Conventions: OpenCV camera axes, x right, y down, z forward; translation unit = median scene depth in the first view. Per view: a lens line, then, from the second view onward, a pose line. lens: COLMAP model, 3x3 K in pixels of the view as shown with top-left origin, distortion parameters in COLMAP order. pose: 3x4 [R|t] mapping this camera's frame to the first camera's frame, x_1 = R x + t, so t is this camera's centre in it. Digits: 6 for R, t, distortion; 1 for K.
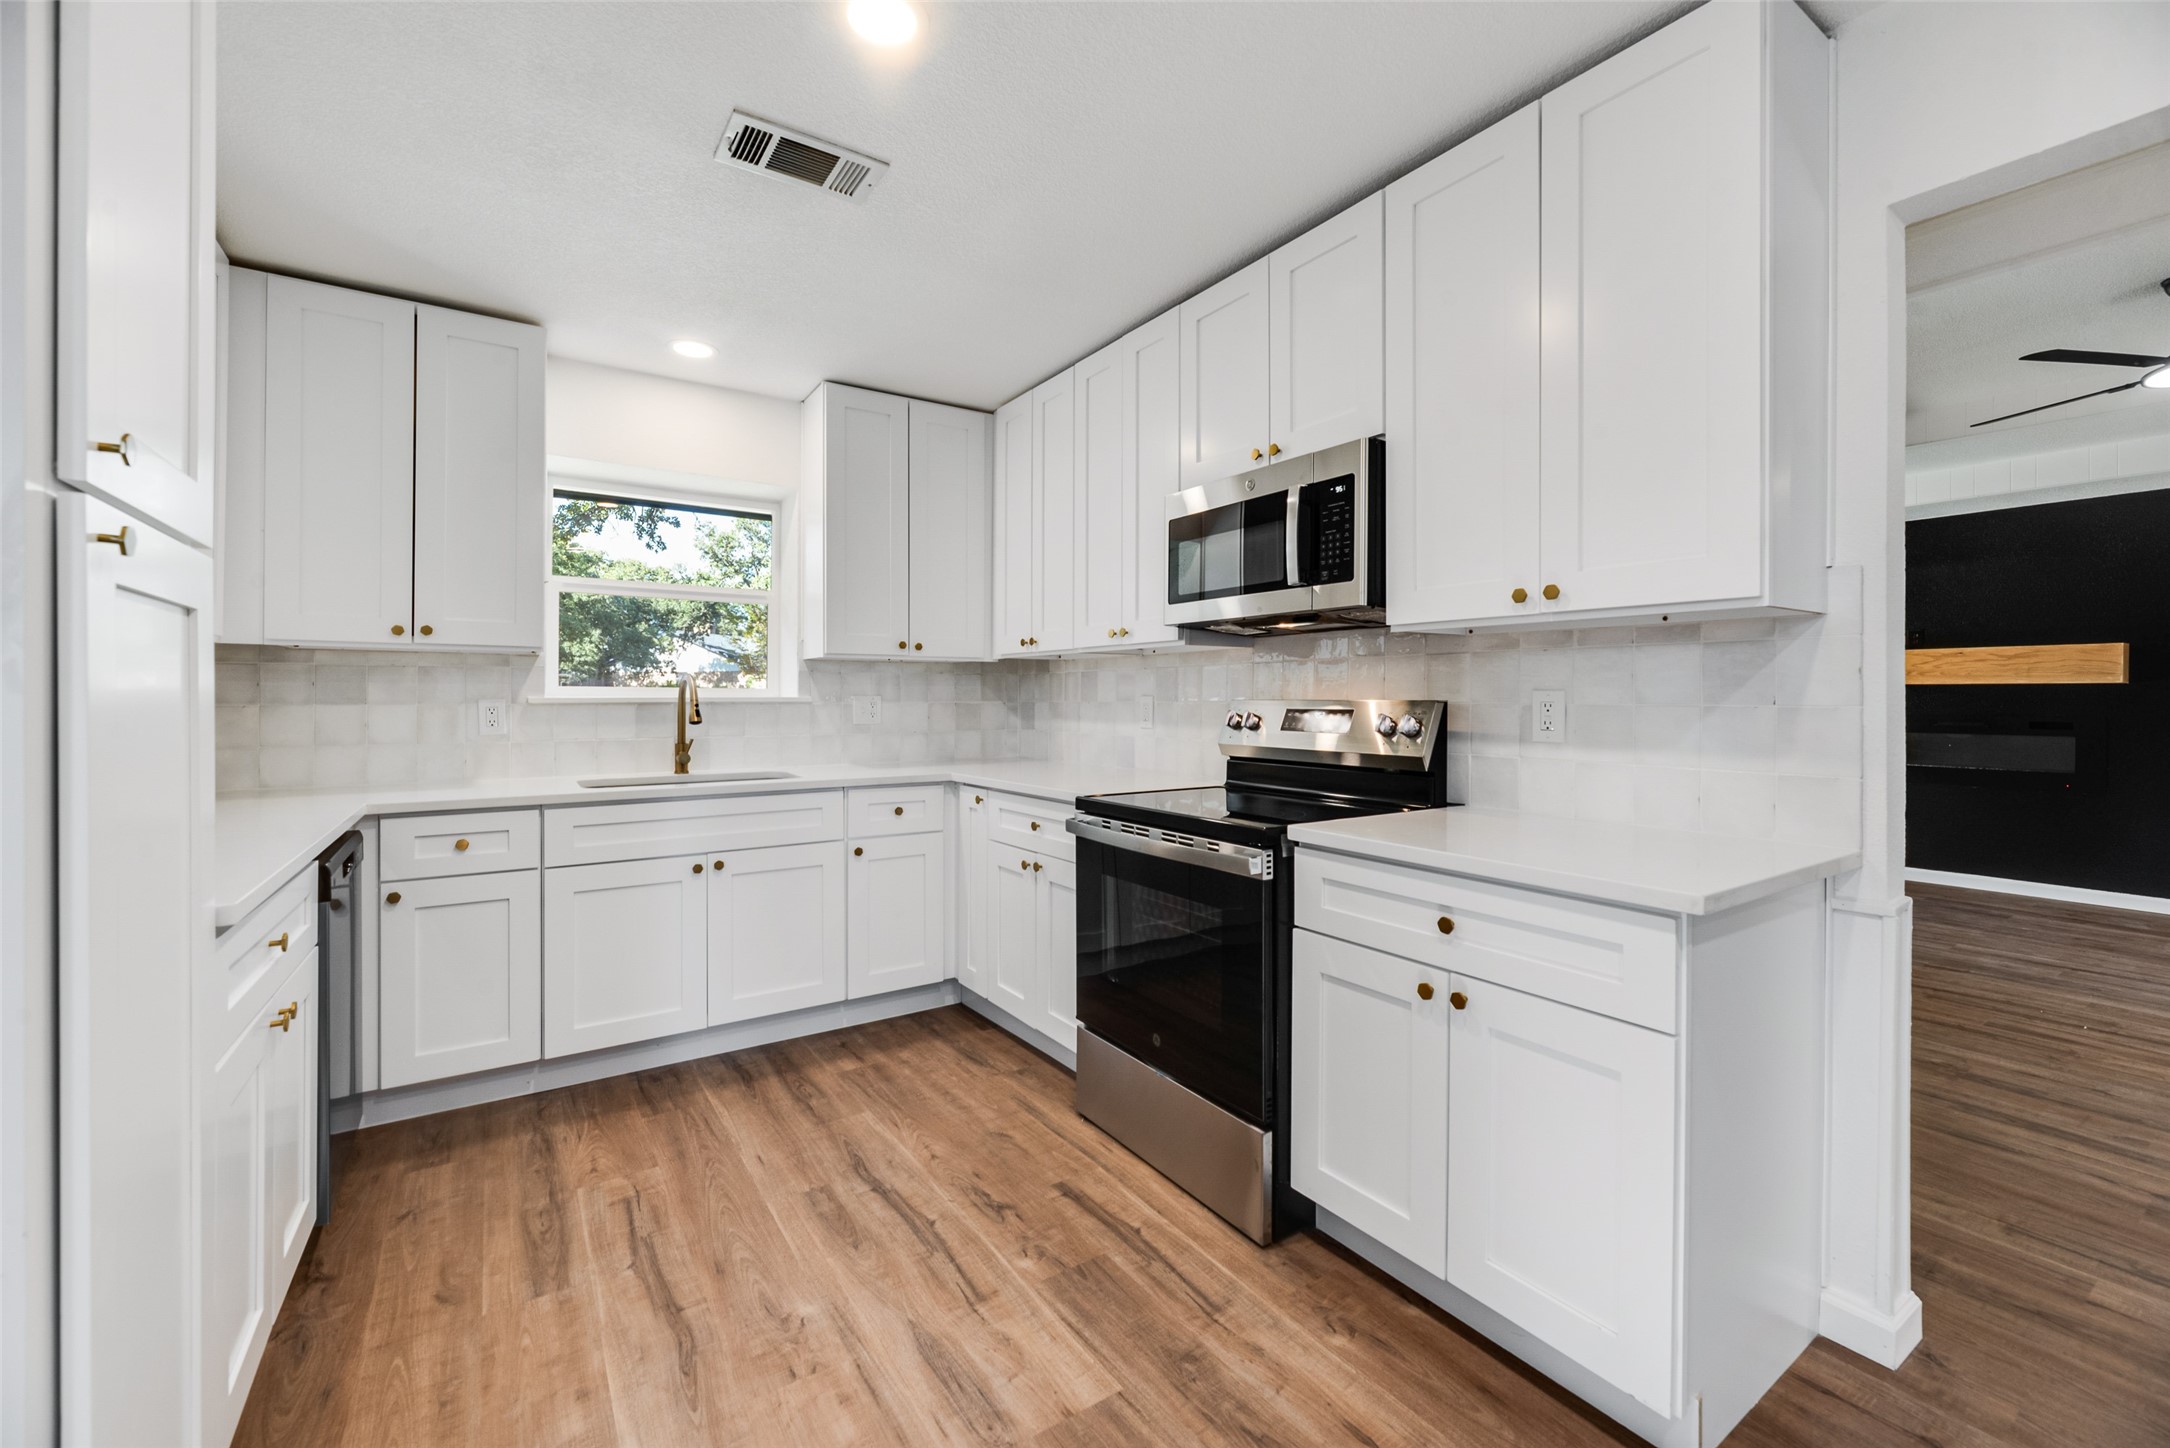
lens RADIAL K [[893.2, 0, 1083.2], [0, 893.2, 692.5], [0, 0, 1]] dist [-0.004688, 0.000248]
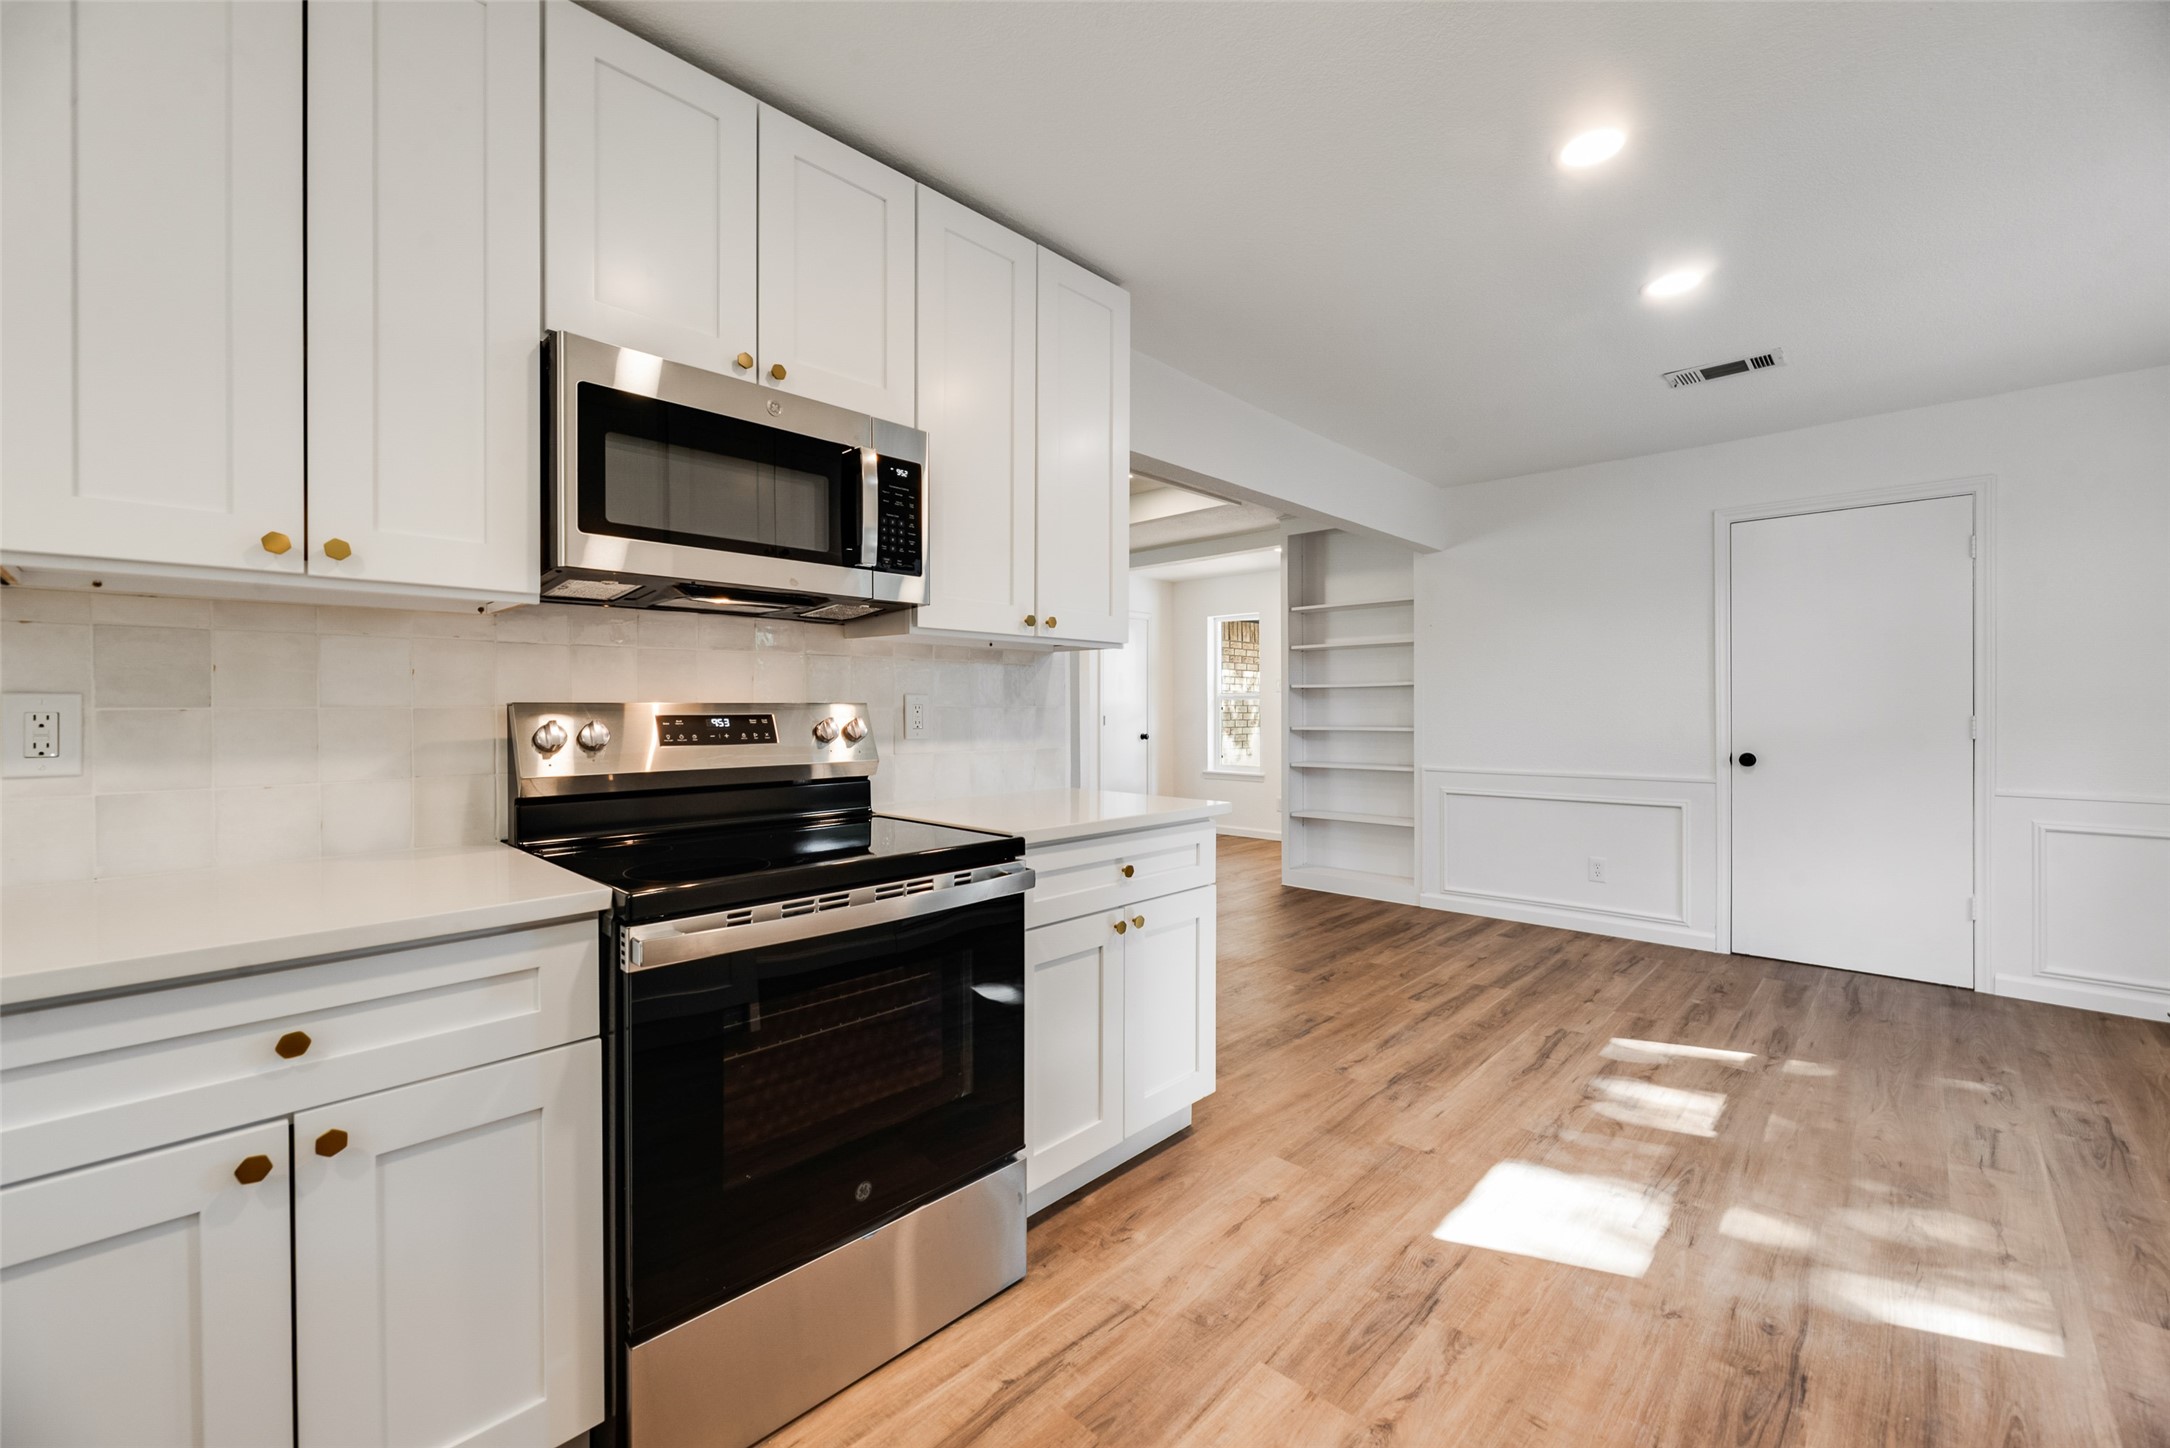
lens RADIAL K [[893.2, 0, 1096.3], [0, 893.2, 705.9], [0, 0, 1]] dist [-0.004688, 0.000248]
pose [[-0.239024, -0.000947, 0.971013, -0.577927], [-0.003491, 0.999994, 0.000116, 0.010314], [-0.971007, -0.003362, -0.239026, 0.903195]]
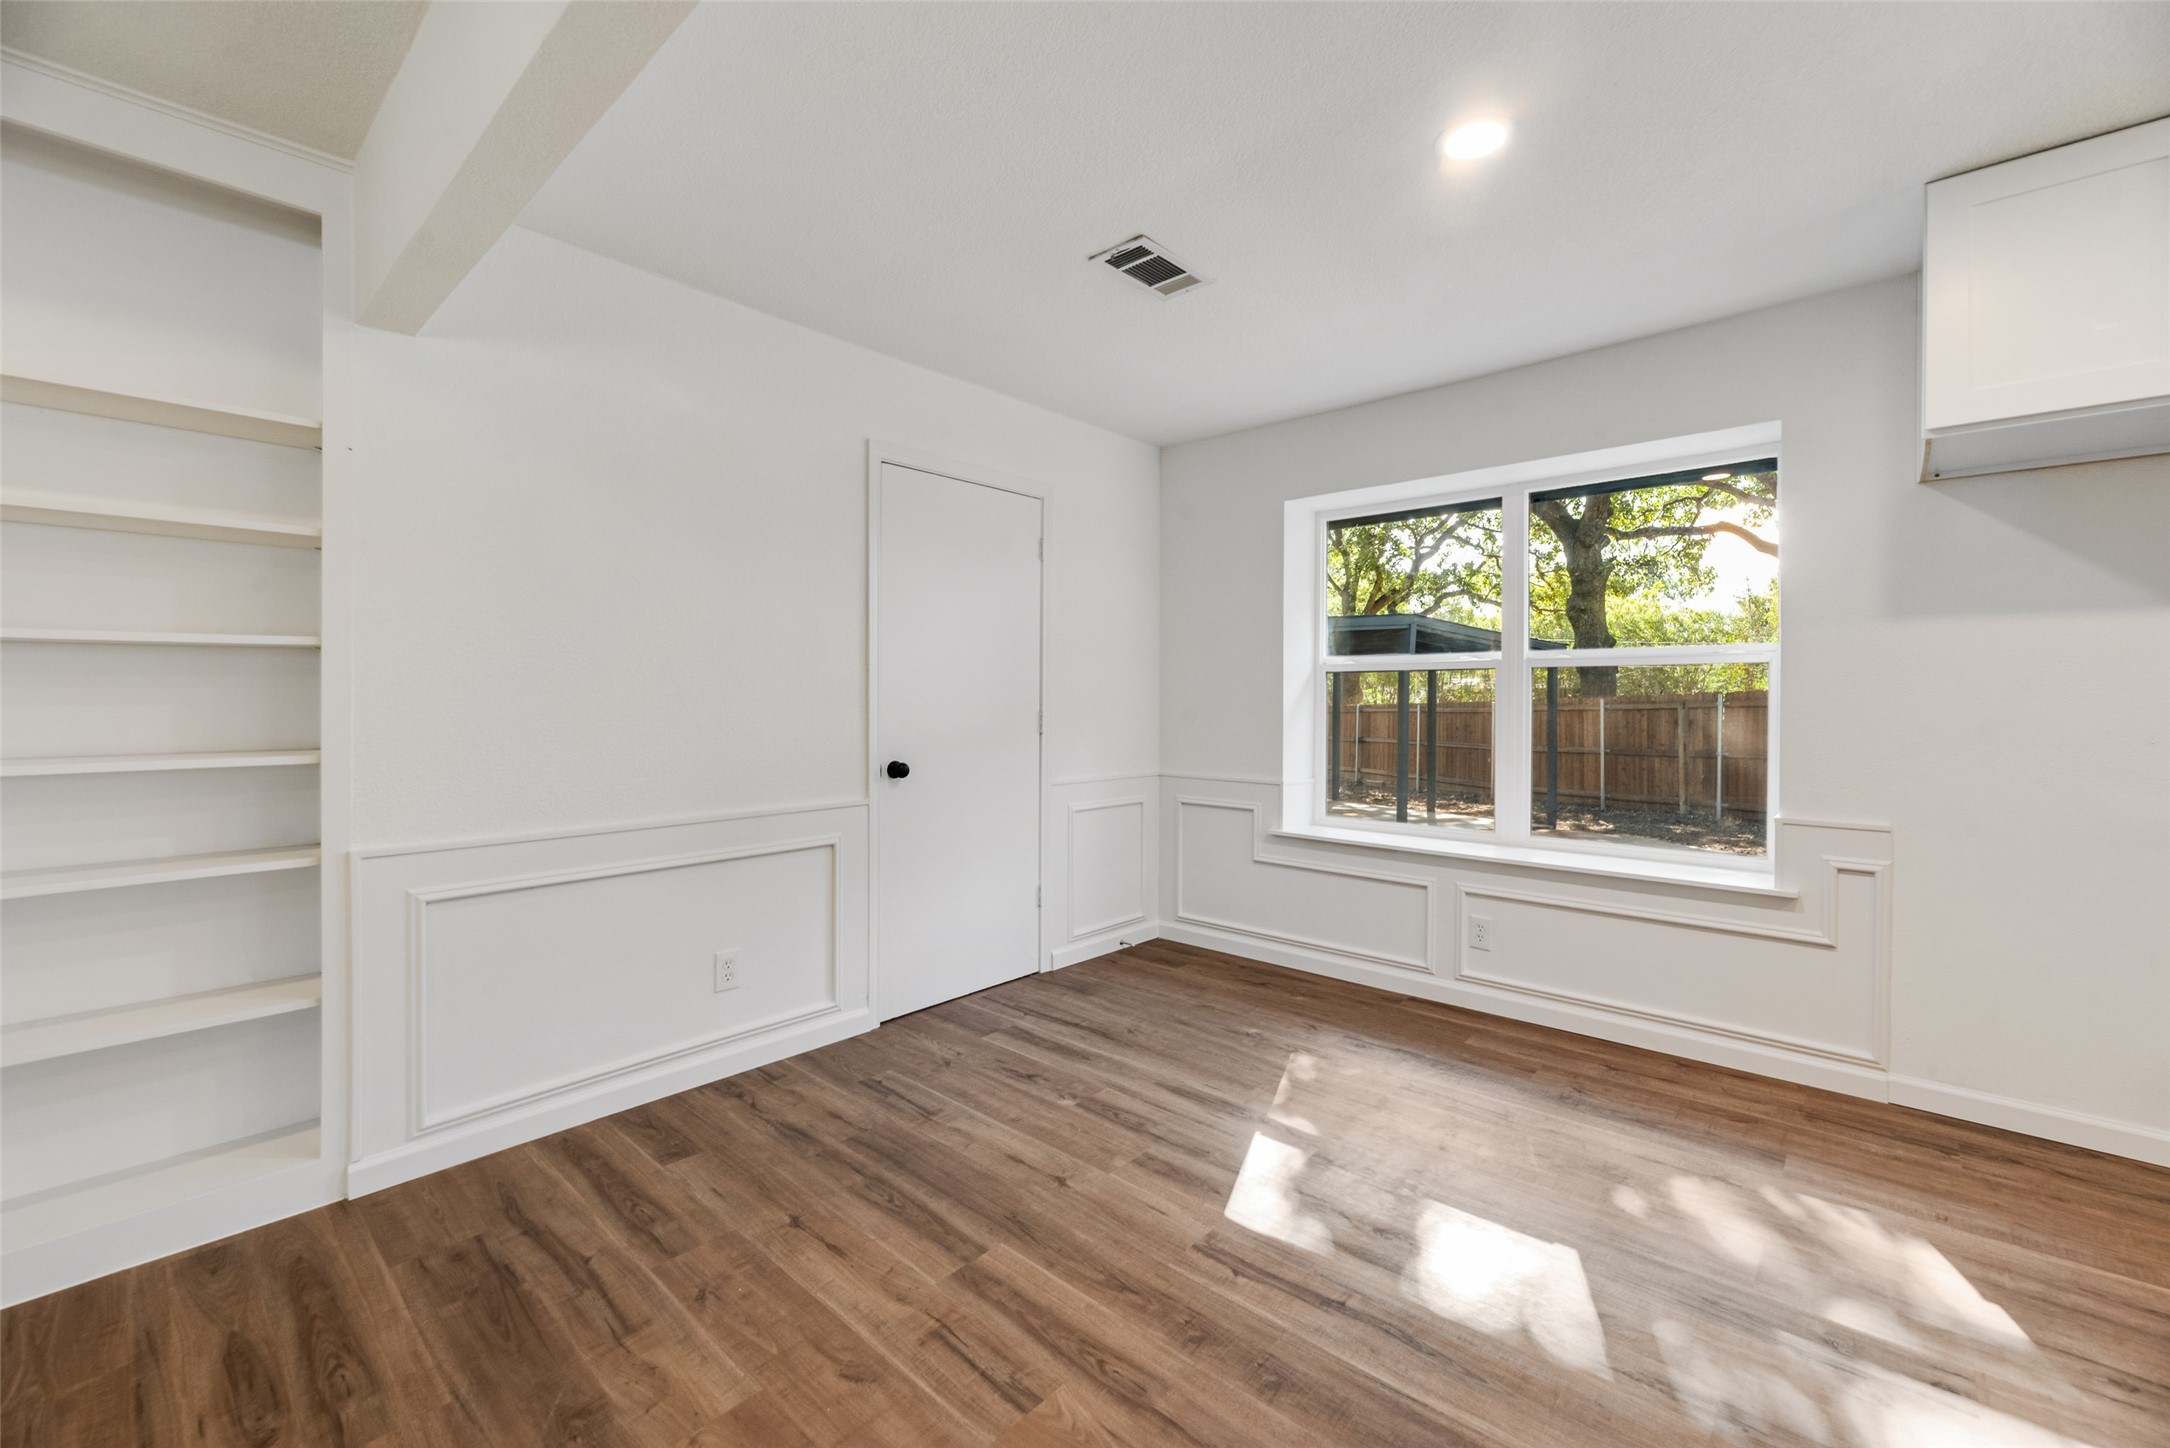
lens RADIAL K [[893.2, 0, 1089.4], [0, 893.2, 693.2], [0, 0, 1]] dist [-0.004688, 0.000248]
pose [[-0.967218, -0.006064, -0.253877, 0.837846], [-0.004913, 0.999975, -0.005168, 0.000456], [0.253902, -0.003751, -0.967223, 0.656676]]
